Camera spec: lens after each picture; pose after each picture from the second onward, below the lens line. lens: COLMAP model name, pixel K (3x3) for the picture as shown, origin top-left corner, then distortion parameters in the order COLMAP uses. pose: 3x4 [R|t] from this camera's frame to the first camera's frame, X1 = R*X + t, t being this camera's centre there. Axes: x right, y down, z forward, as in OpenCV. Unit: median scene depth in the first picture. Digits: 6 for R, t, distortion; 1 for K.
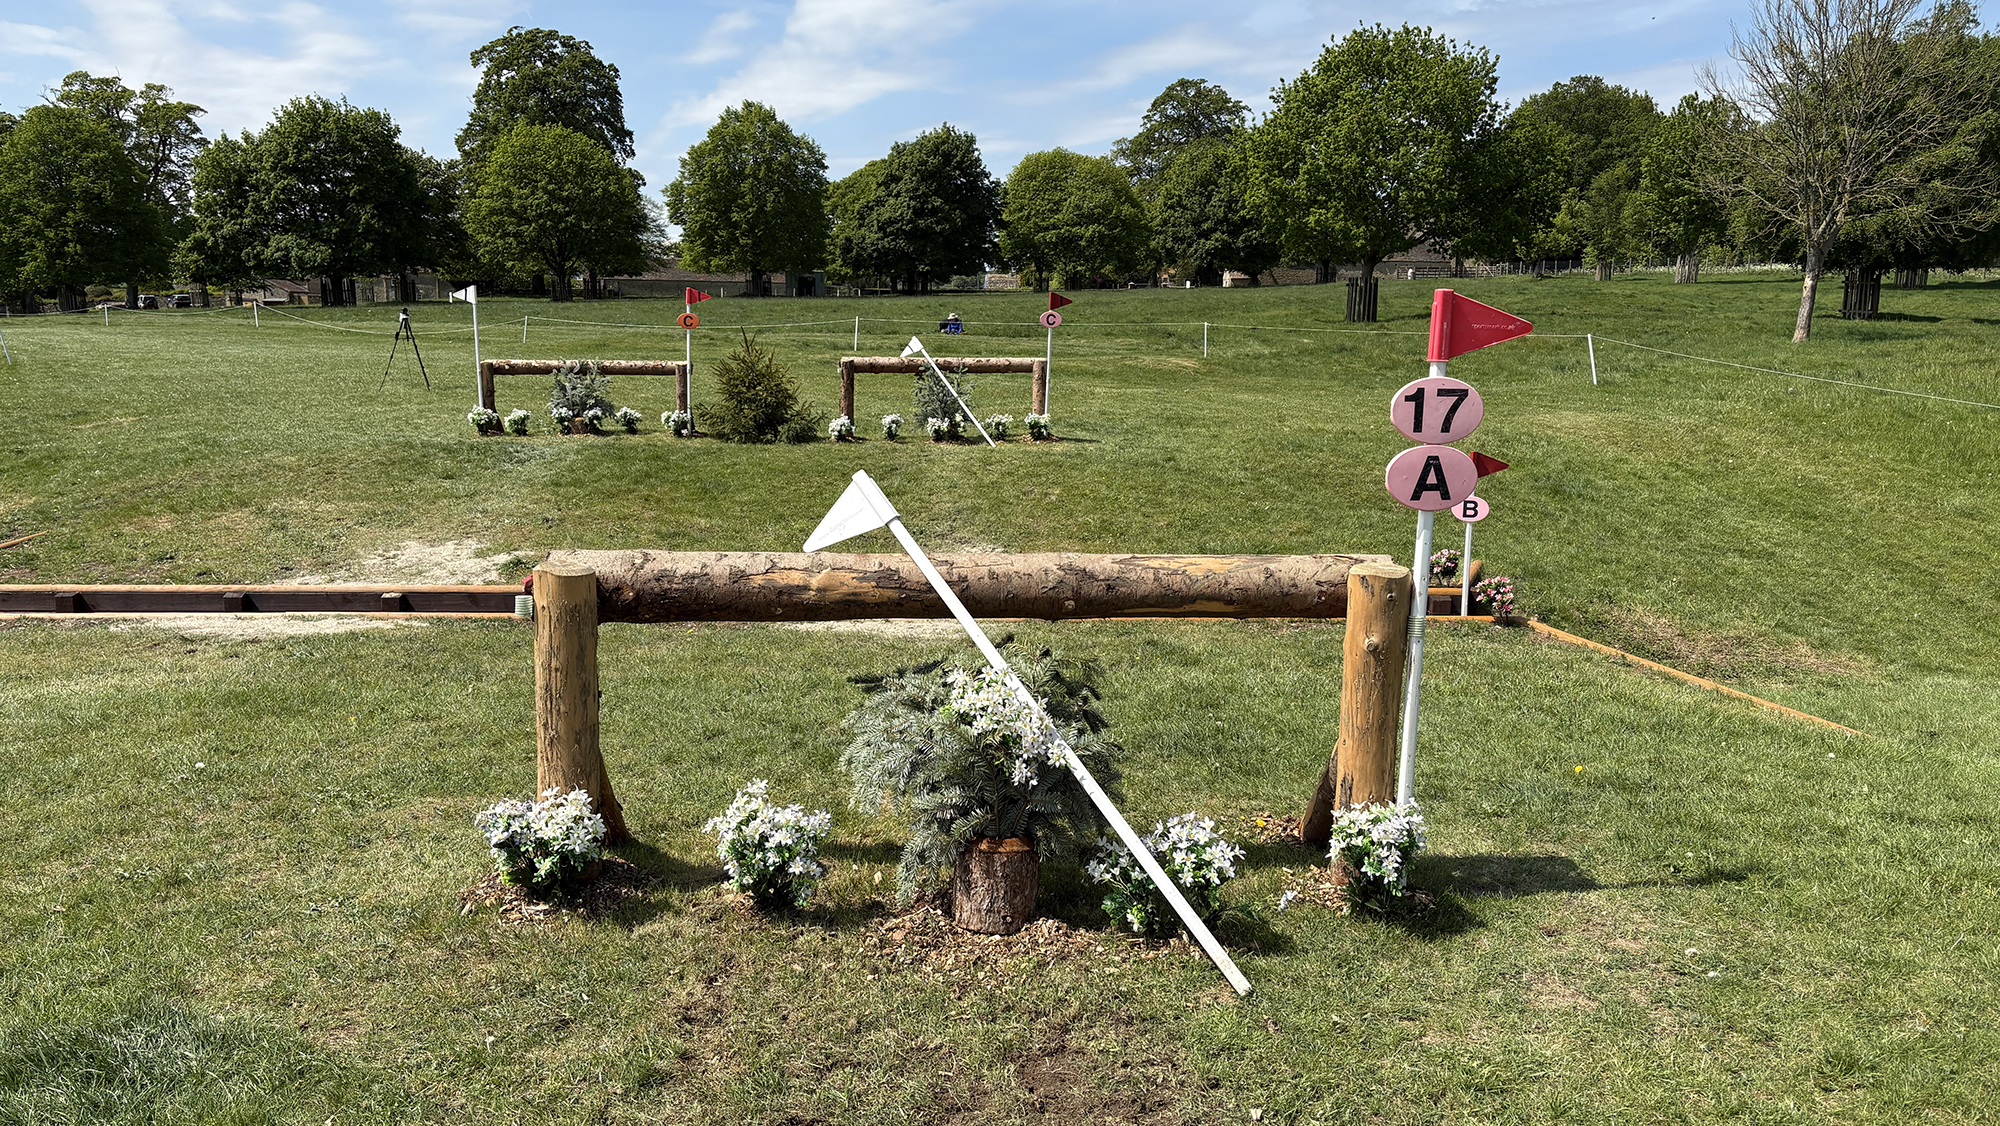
lens RADIAL K [[1522.8, 0, 1003.9], [0, 1522.8, 575.9], [0, 0, 1]] dist [0.045125, -0.051292]
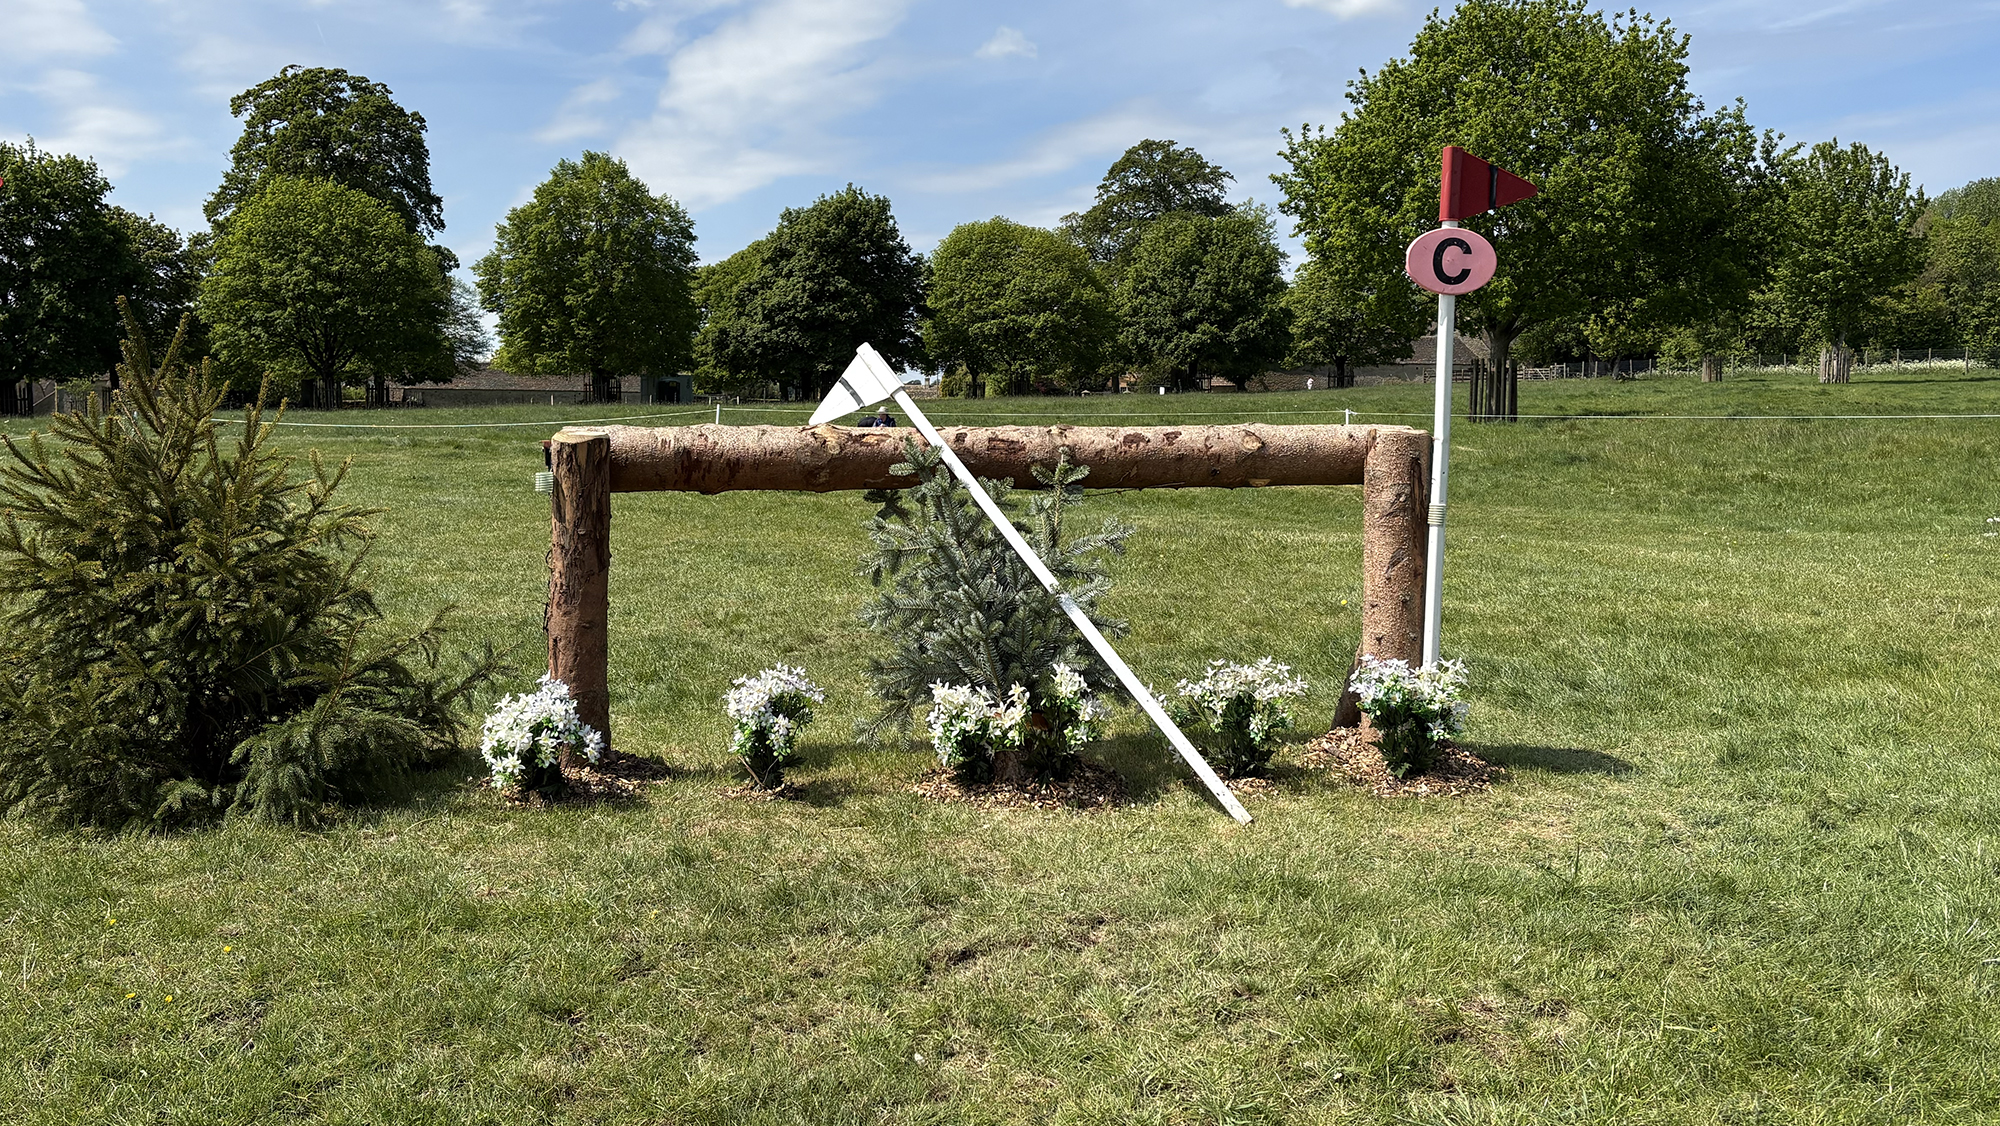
lens RADIAL K [[1834.9, 0, 977.7], [0, 1834.9, 493.5], [0, 0, 1]] dist [0.123578, -0.283443]
pose [[0.999401, -0.005837, 0.034124, -0.007978], [0.010512, 0.990312, -0.138459, -0.014392], [-0.032985, 0.138735, 0.989780, 0.111215]]
